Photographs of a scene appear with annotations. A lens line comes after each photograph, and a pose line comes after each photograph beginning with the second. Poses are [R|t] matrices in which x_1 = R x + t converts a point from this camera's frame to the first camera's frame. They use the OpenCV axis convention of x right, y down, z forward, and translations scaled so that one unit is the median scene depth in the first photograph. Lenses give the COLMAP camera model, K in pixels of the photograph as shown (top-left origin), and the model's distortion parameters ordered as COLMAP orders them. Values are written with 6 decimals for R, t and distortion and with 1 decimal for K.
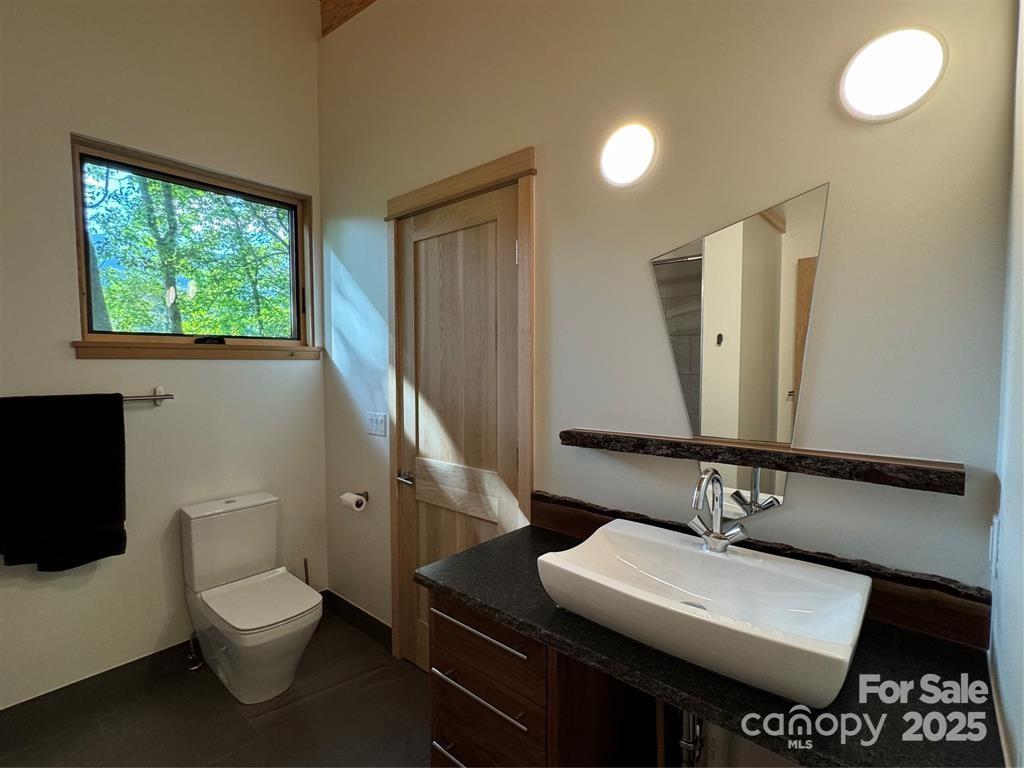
lens RADIAL K [[485.4, 0, 513.0], [0, 485.4, 385.4], [0, 0, 1]] dist [0.000295, 0.000895]
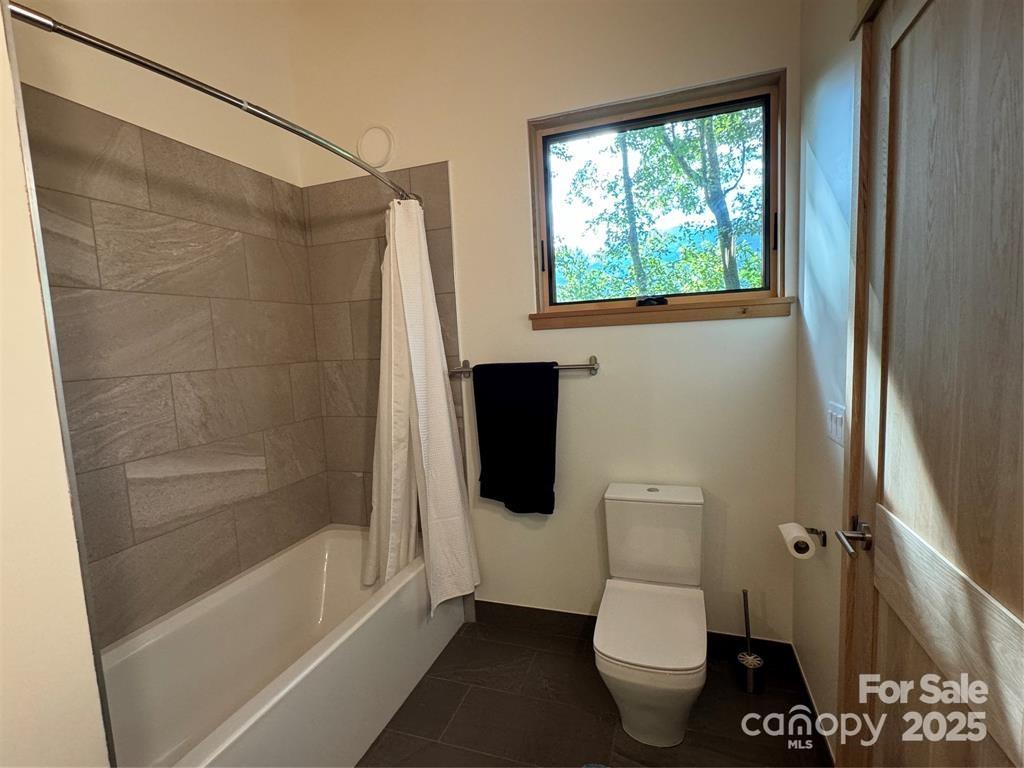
lens RADIAL K [[485.4, 0, 513.7], [0, 485.4, 388.9], [0, 0, 1]] dist [0.000295, 0.000895]
pose [[0.384822, 0.076584, -0.919808, 0.105833], [0.007118, 0.996276, 0.085929, -0.014751], [0.922963, -0.039615, 0.382844, 0.472658]]
